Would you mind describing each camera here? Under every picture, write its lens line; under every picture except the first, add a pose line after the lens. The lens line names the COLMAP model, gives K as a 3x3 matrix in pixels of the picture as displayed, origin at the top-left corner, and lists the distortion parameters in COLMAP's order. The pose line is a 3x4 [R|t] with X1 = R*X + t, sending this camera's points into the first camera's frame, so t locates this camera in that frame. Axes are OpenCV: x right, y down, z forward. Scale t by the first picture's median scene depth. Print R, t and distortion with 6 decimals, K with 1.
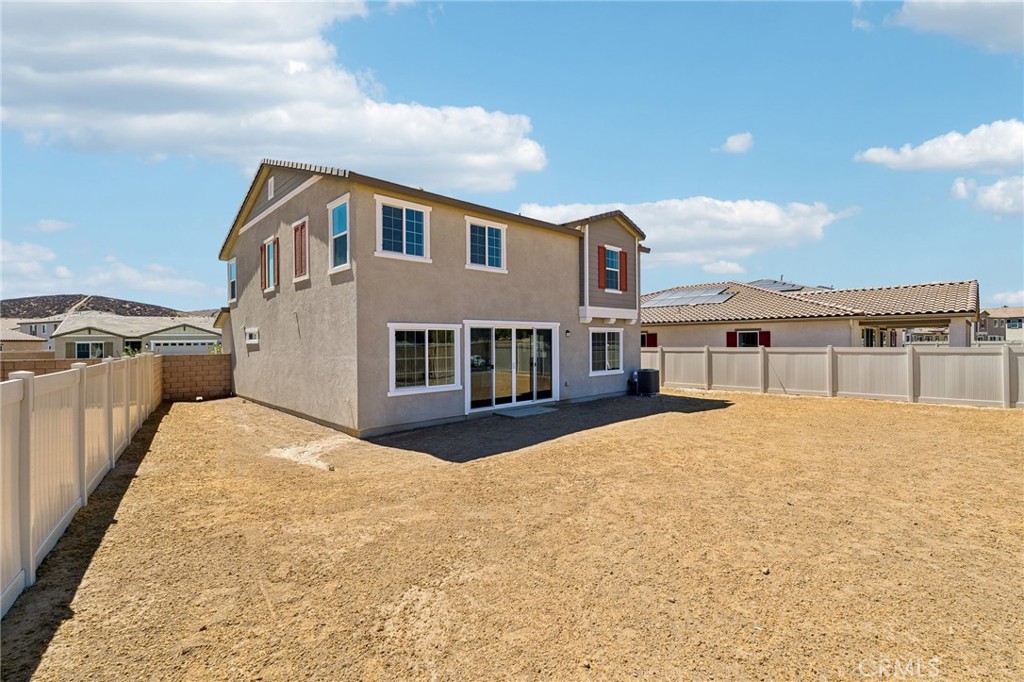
lens RADIAL K [[453.3, 0, 516.0], [0, 453.3, 340.8], [0, 0, 1]] dist [-0.000942, -0.000464]
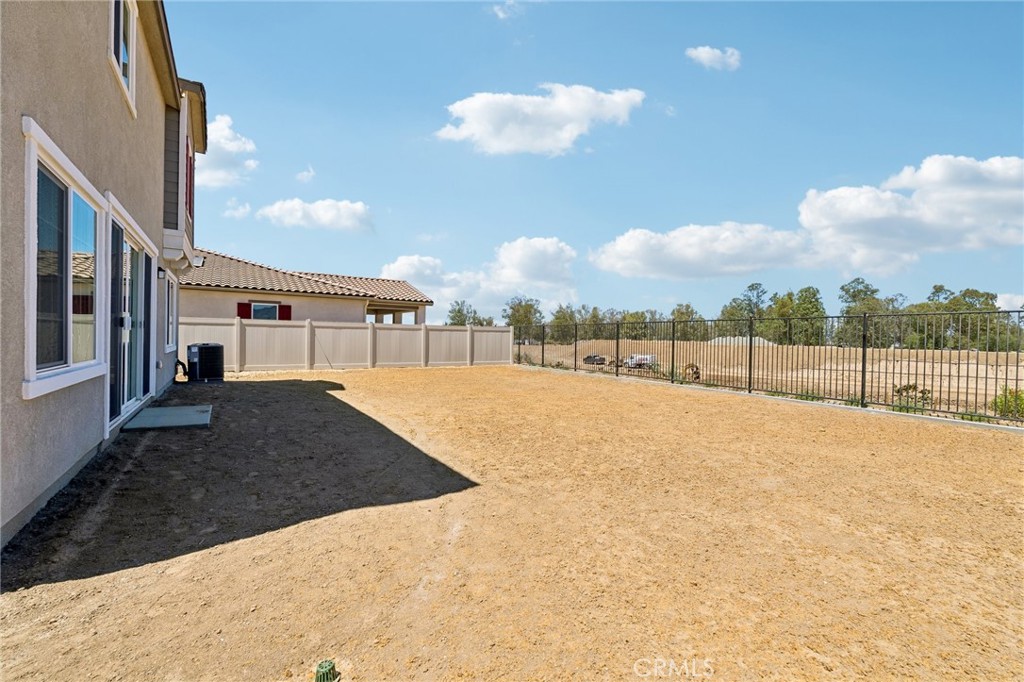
lens RADIAL K [[453.3, 0, 516.0], [0, 453.3, 340.8], [0, 0, 1]] dist [-0.000942, -0.000464]
pose [[0.194965, 0.009736, 0.980762, -0.316655], [-0.023548, 0.999709, -0.005243, 0.054844], [-0.980527, -0.022073, 0.195138, 0.439340]]
